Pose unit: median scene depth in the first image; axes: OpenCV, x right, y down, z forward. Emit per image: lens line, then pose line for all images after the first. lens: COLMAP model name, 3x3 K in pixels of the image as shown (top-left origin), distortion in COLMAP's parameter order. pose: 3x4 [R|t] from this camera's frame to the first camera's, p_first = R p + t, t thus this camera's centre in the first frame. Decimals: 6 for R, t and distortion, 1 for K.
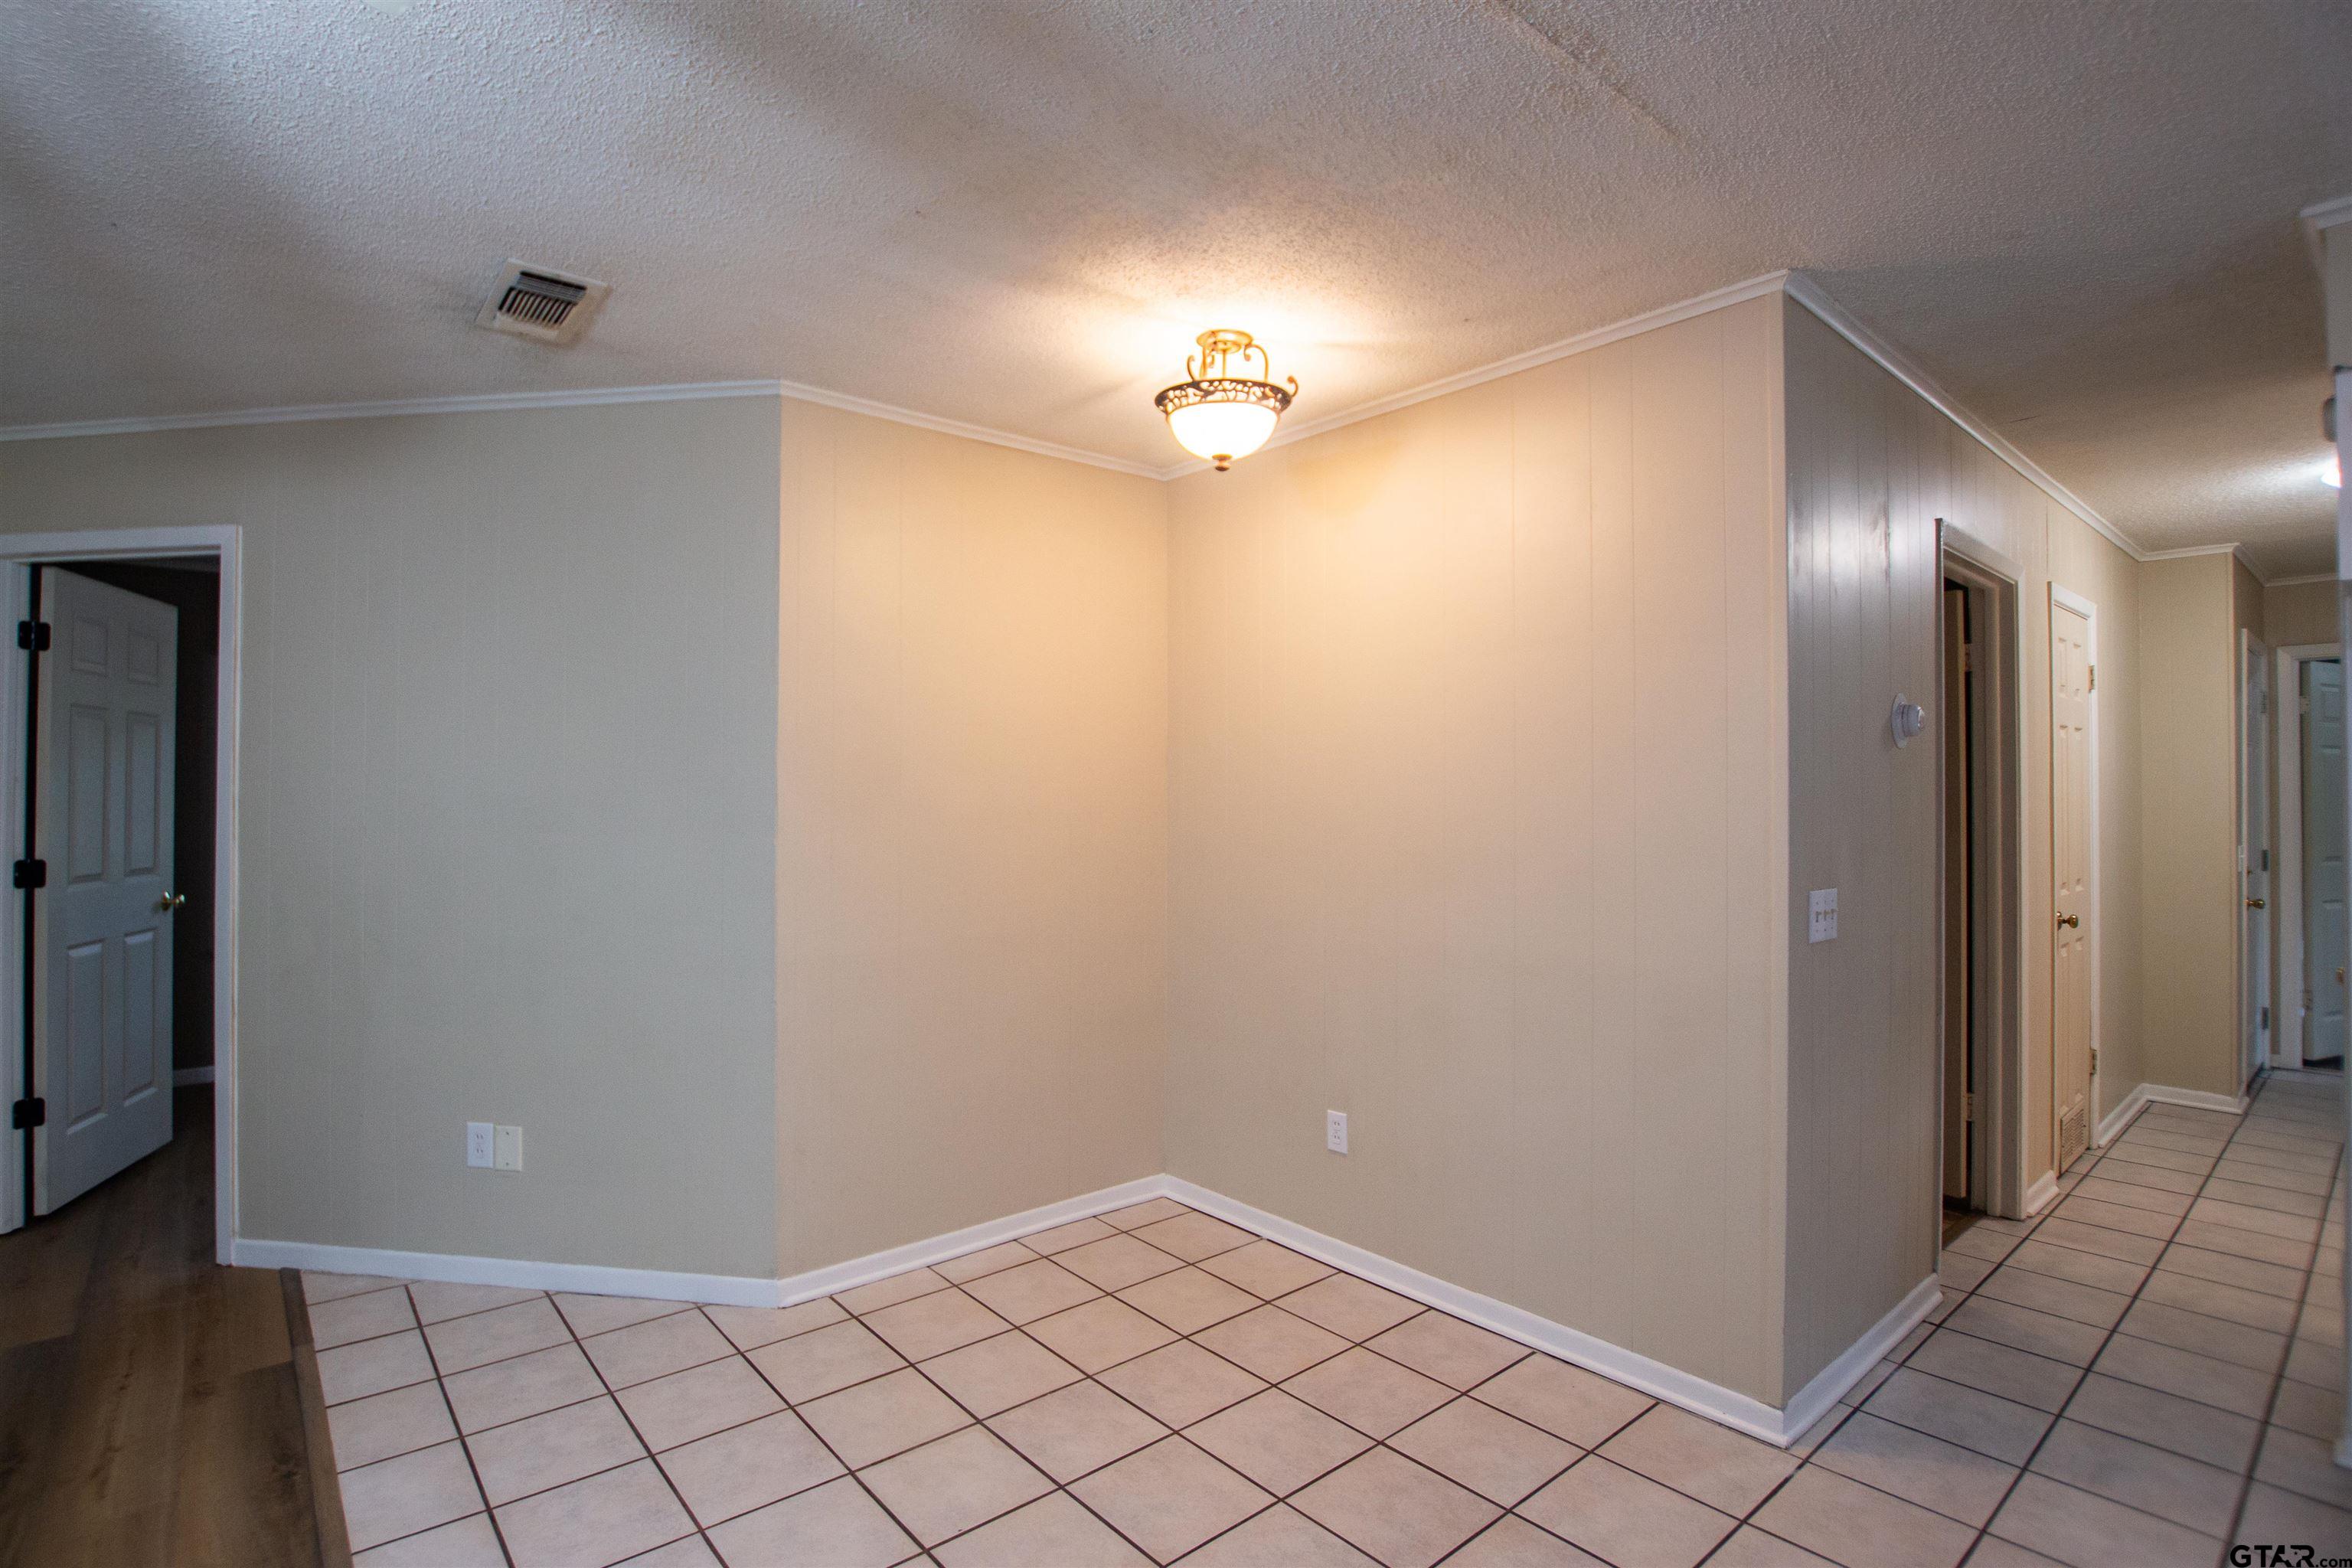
lens RADIAL K [[1106.0, 0, 1124.4], [0, 1106.0, 781.1], [0, 0, 1]] dist [-0.028283, 0.000487]
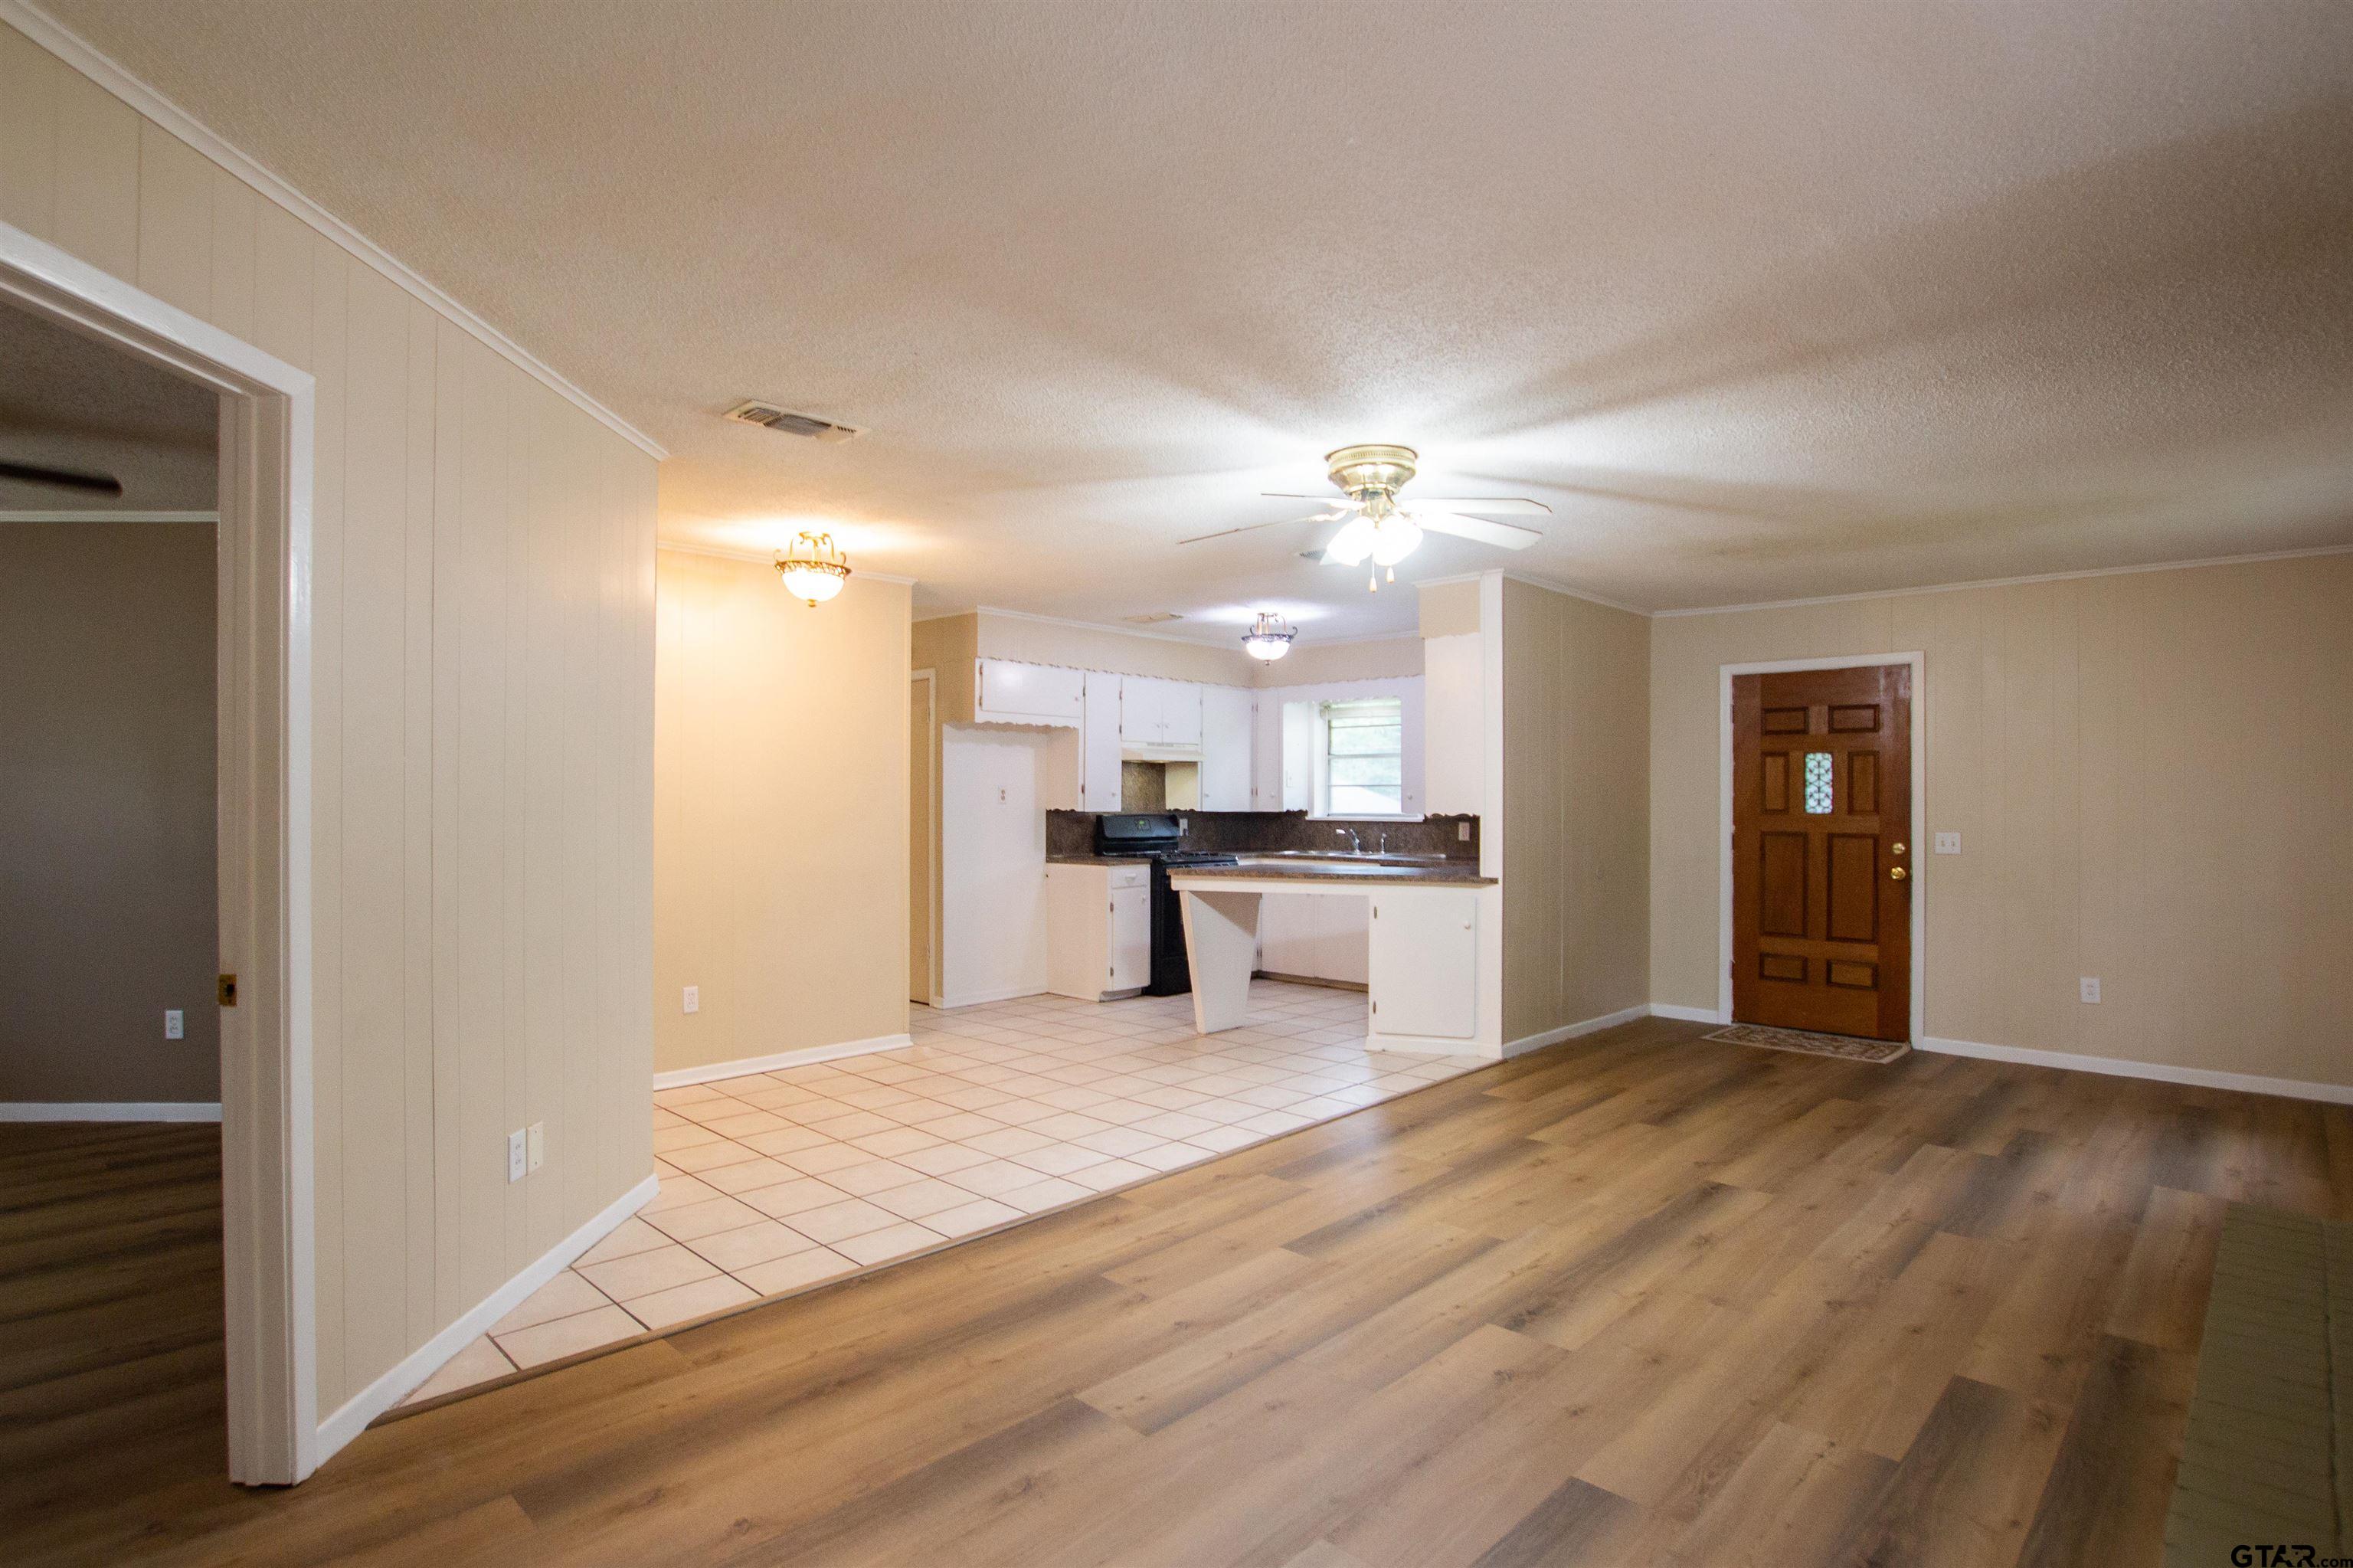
lens RADIAL K [[1187.5, 0, 1139.8], [0, 1187.5, 794.1], [0, 0, 1]] dist [-0.028397, 0.001997]
pose [[-0.108581, -0.001116, 0.994087, -1.798756], [-0.023087, 0.999732, -0.001399, 0.014275], [-0.993819, -0.023102, -0.108578, 0.640494]]
